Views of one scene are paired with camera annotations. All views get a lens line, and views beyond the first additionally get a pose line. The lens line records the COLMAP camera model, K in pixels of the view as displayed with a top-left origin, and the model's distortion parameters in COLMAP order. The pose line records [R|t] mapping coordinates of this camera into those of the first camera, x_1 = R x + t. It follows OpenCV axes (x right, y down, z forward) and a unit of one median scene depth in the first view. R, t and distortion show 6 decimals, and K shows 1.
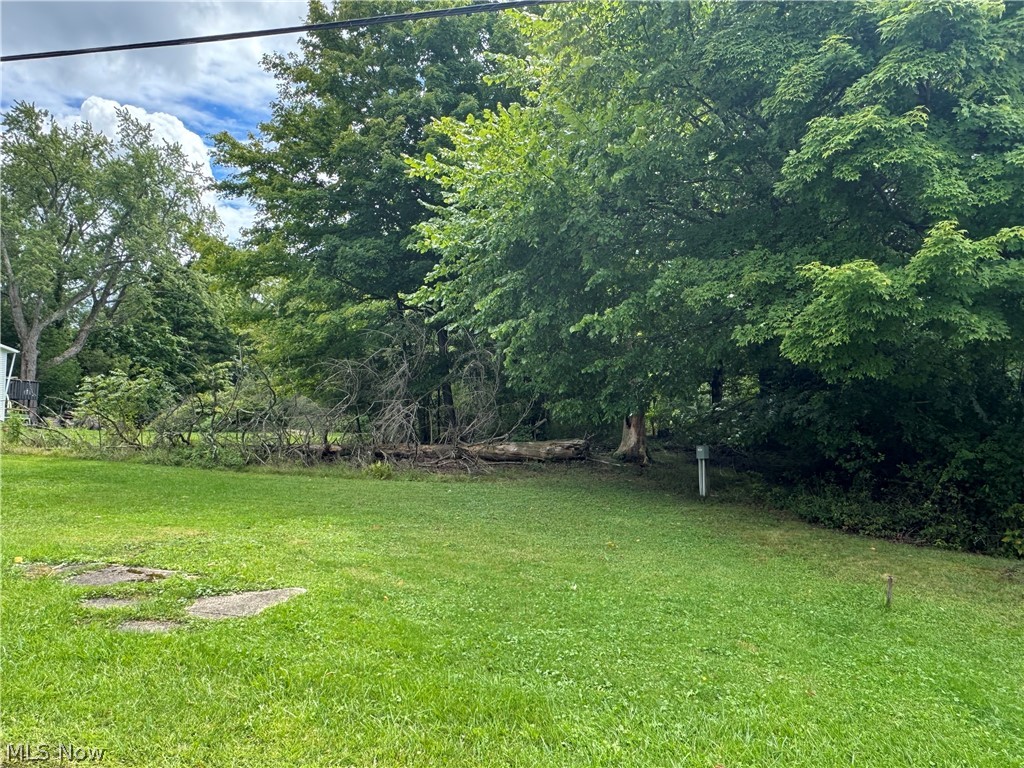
lens RADIAL K [[714.4, 0, 512.0], [0, 714.4, 384.0], [0, 0, 1]] dist [0.004393, -0.004394]
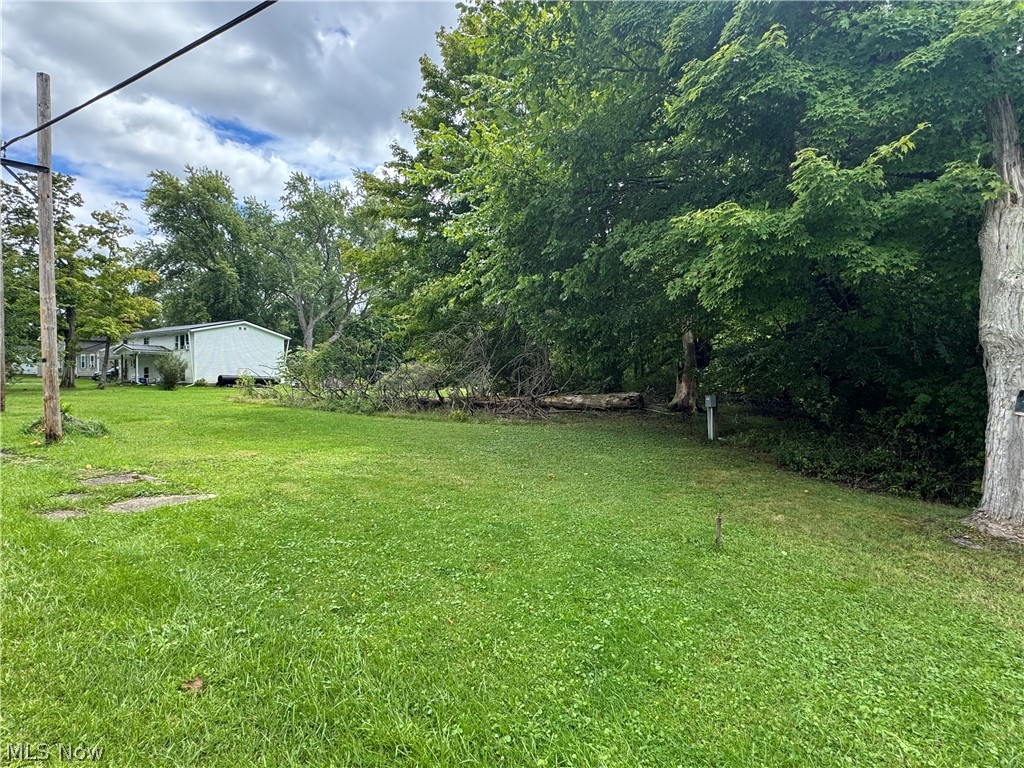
lens RADIAL K [[542.0, 0, 512.0], [0, 542.0, 384.0], [0, 0, 1]] dist [0.003861, 0.000575]
pose [[0.946334, -0.010723, -0.323013, 0.228334], [0.026739, 0.998621, 0.045187, 0.020397], [0.322083, -0.051399, 0.945315, 0.090589]]
